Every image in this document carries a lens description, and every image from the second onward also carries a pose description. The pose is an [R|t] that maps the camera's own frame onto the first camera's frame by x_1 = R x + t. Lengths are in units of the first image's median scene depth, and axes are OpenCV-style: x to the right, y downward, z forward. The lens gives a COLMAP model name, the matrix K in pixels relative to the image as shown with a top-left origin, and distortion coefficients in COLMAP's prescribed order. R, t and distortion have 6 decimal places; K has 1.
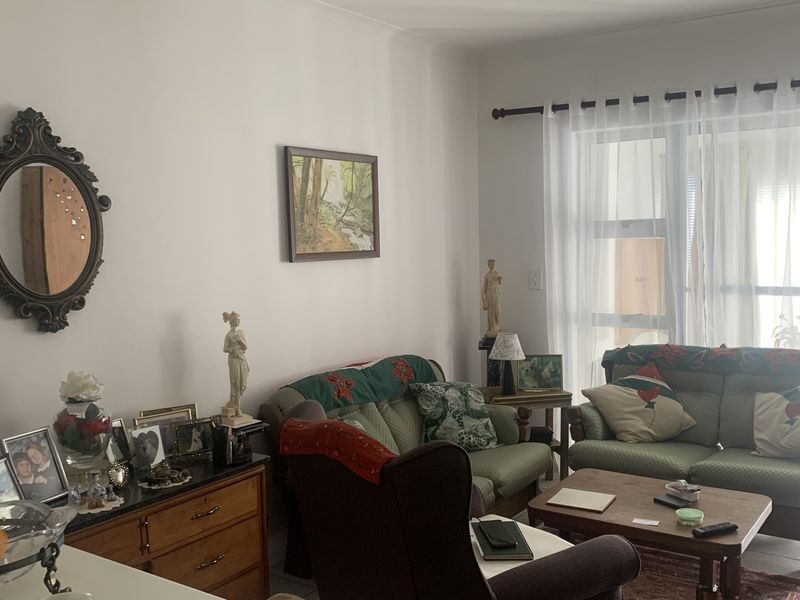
lens RADIAL K [[817.0, 0, 400.0], [0, 817.0, 300.0], [0, 0, 1]] dist [0.188758, -0.359311]
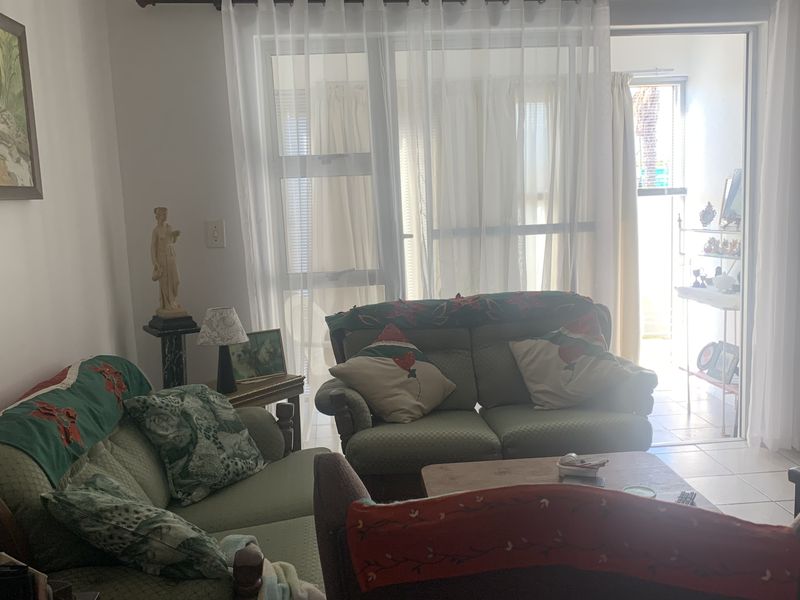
lens RADIAL K [[817.0, 0, 400.0], [0, 817.0, 300.0], [0, 0, 1]] dist [0.188758, -0.359311]
pose [[0.766333, -0.092809, 0.635704, -0.224570], [0.076598, 0.995651, 0.053022, 0.008534], [-0.637860, 0.008061, 0.770110, 0.377701]]
